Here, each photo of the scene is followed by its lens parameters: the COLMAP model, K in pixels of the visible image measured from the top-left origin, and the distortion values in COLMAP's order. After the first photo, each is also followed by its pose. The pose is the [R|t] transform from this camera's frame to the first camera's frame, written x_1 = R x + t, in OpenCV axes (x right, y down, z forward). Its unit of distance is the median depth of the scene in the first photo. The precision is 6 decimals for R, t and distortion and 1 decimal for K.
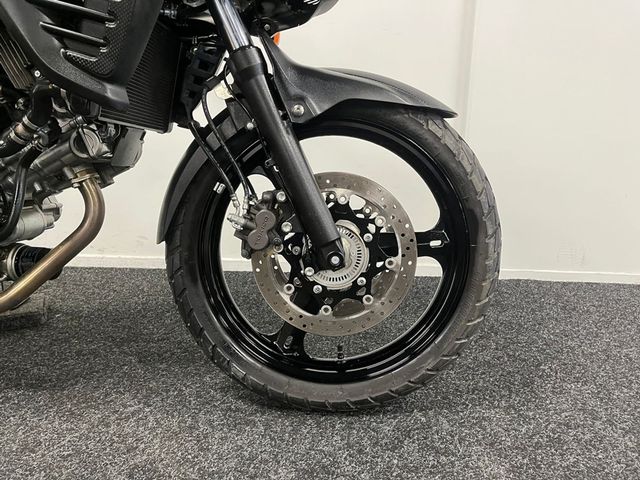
lens RADIAL K [[488.4, 0, 312.1], [0, 488.4, 240.3], [0, 0, 1]] dist [0.003607, 0.000167]
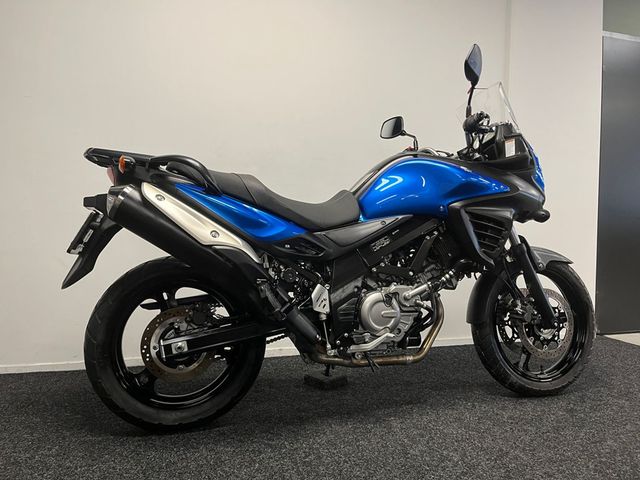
lens RADIAL K [[474.7, 0, 318.5], [0, 474.7, 238.8], [0, 0, 1]] dist [0.082461, -0.100802]
pose [[0.941431, -0.010030, 0.337057, -1.787546], [0.084438, 0.974725, -0.206837, 0.020991], [-0.326463, 0.223183, 0.918483, -0.897237]]
